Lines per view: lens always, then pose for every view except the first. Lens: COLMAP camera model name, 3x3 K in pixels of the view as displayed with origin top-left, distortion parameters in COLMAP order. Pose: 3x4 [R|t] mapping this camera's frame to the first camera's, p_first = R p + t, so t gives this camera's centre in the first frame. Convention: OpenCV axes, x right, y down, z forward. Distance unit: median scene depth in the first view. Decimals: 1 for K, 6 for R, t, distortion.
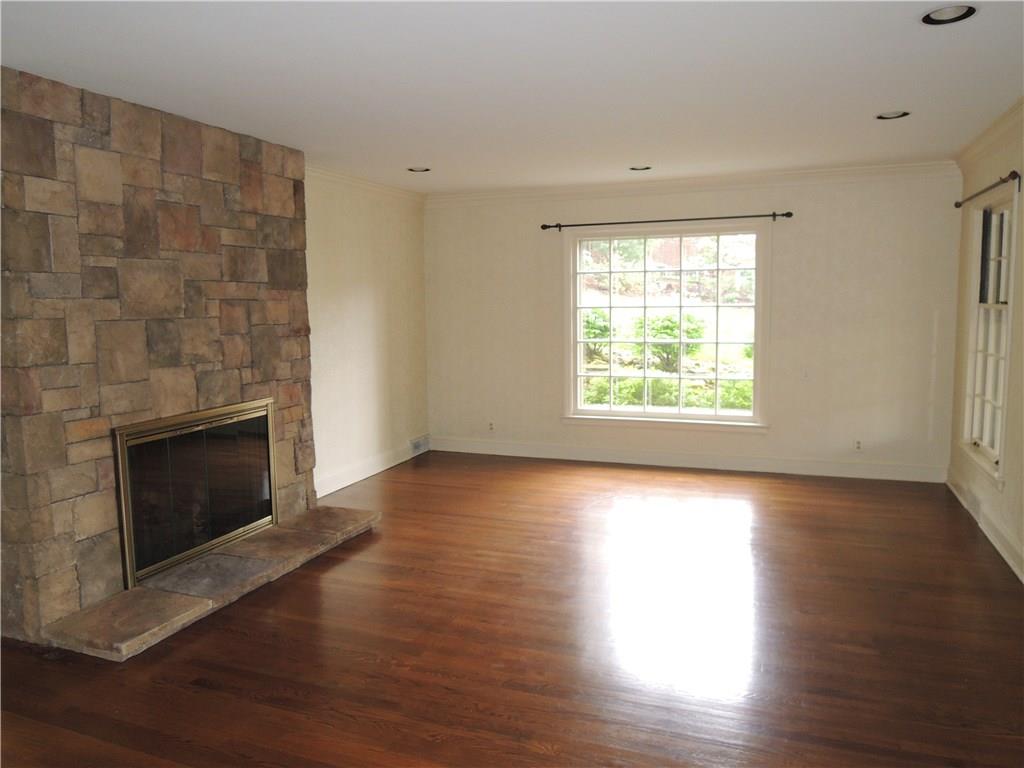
lens RADIAL K [[766.6, 0, 509.8], [0, 766.6, 382.3], [0, 0, 1]] dist [0.011077, -0.010696]
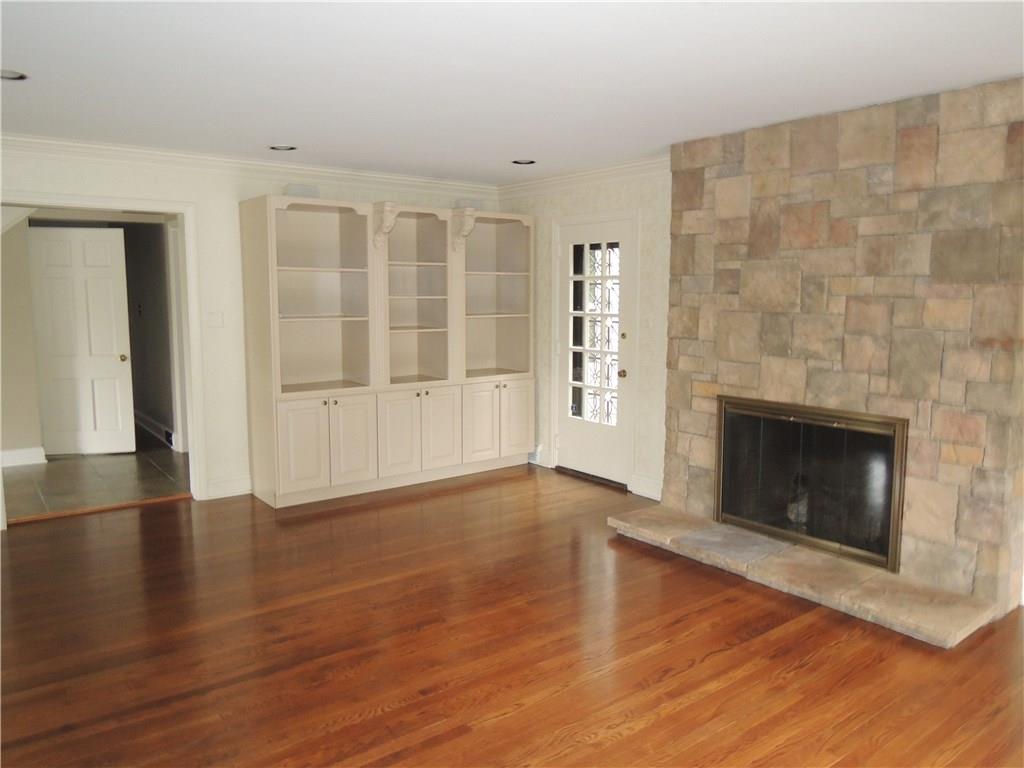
lens RADIAL K [[766.6, 0, 510.7], [0, 766.6, 384.1], [0, 0, 1]] dist [0.011077, -0.010696]
pose [[-0.528480, 0.114521, -0.841186, 0.681156], [-0.086967, 0.978344, 0.187831, -0.153067], [0.844479, 0.172421, -0.507076, 1.230903]]
